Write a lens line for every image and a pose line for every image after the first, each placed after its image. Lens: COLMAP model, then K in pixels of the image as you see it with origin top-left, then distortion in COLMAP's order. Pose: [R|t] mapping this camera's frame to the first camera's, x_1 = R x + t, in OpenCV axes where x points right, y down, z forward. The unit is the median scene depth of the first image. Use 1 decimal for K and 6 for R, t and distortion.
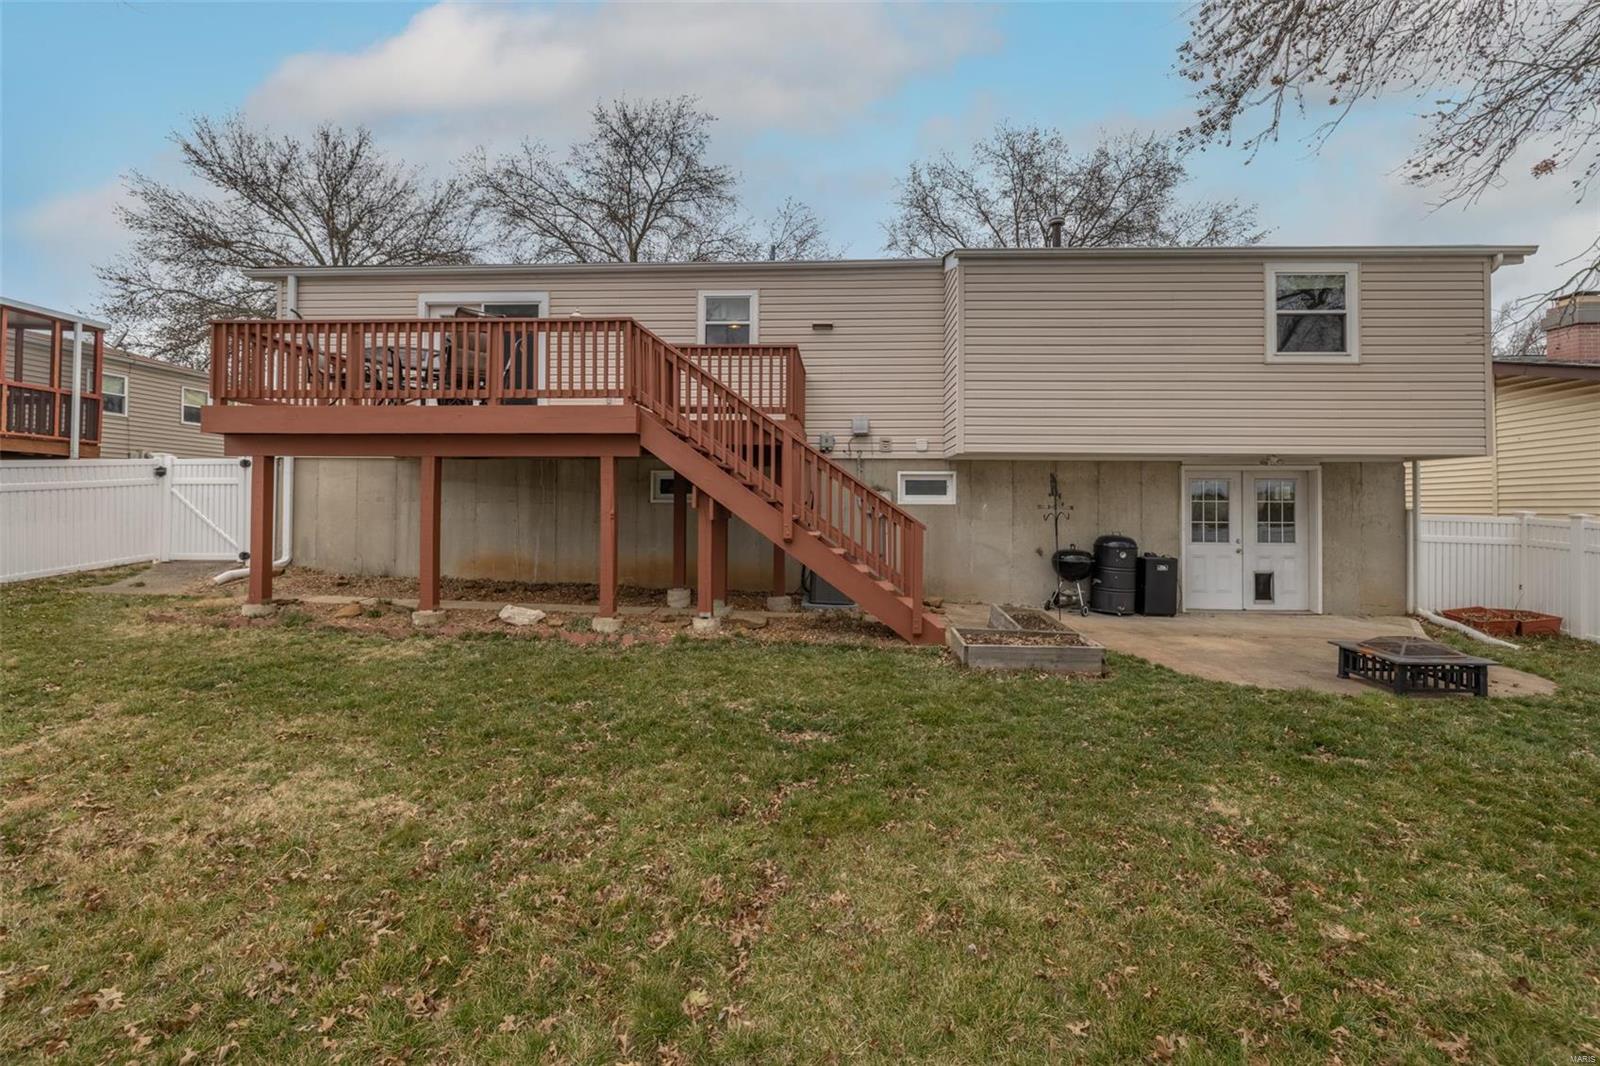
lens RADIAL K [[663.9, 0, 800.0], [0, 663.9, 533.0], [0, 0, 1]] dist [-0.002501, -0.000078]
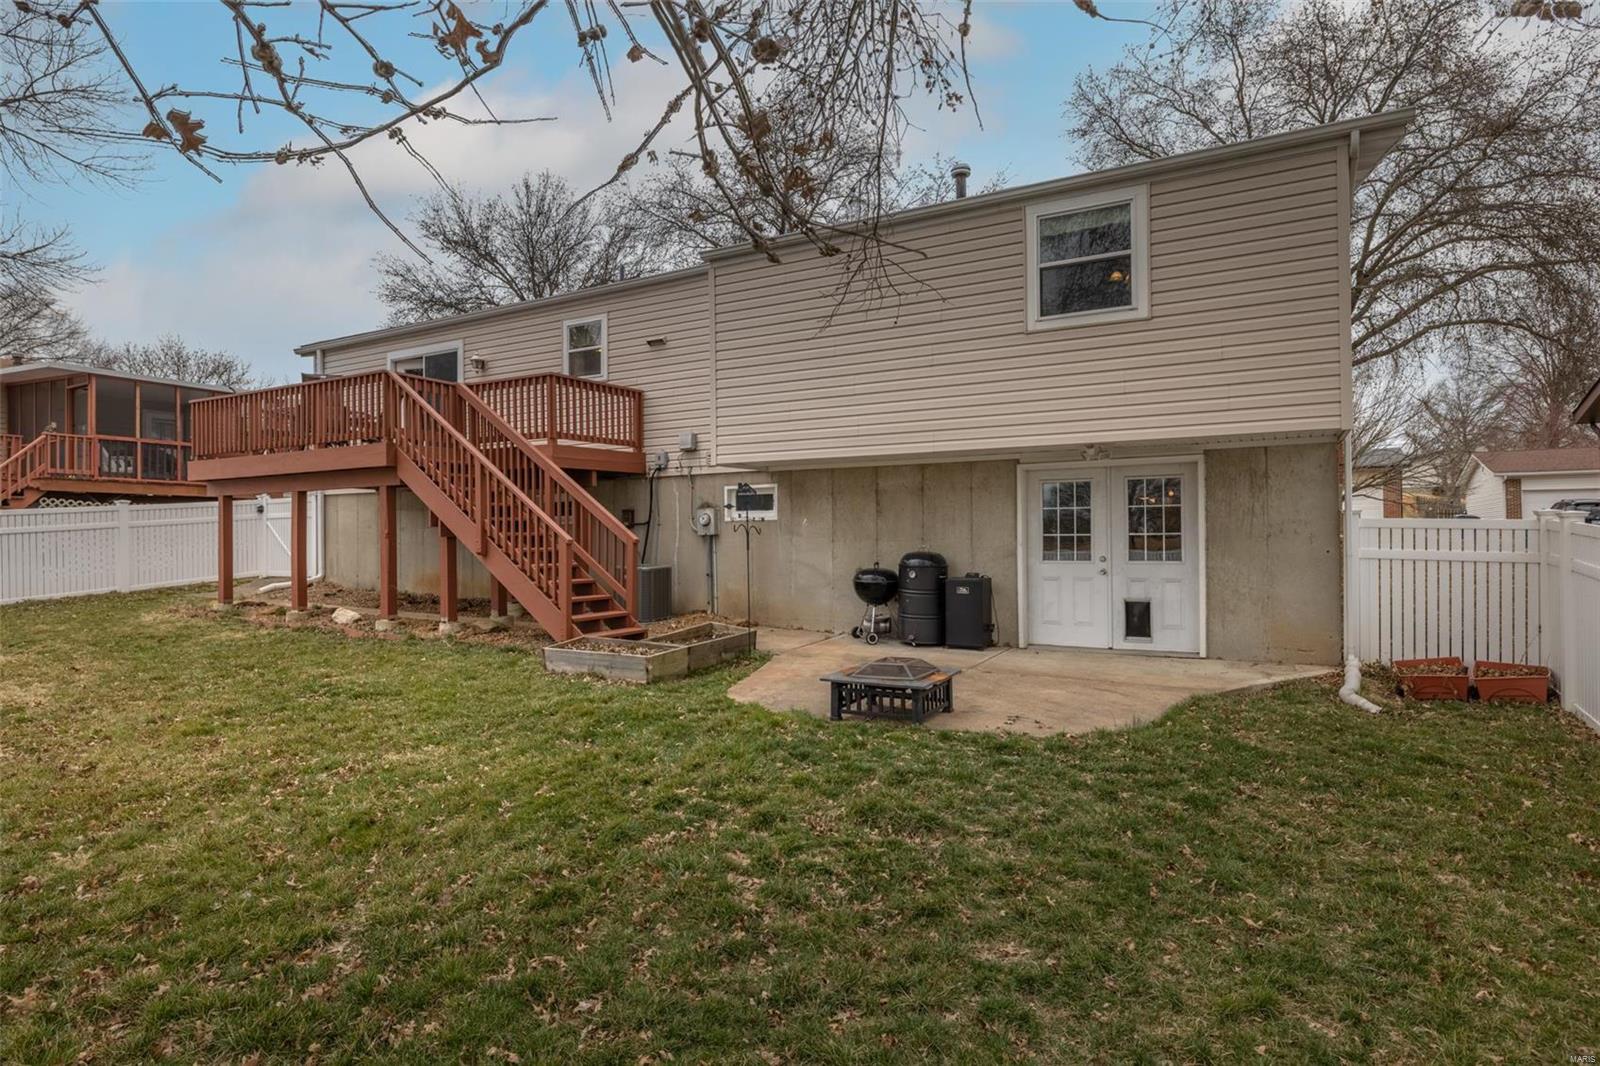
lens RADIAL K [[838.1, 0, 800.8], [0, 838.1, 580.5], [0, 0, 1]] dist [0.001653, -0.000003]
pose [[0.896819, 0.008409, -0.442318, 0.784298], [-0.003161, 0.999916, 0.012600, 0.026187], [0.442386, -0.009902, 0.896770, -0.024690]]
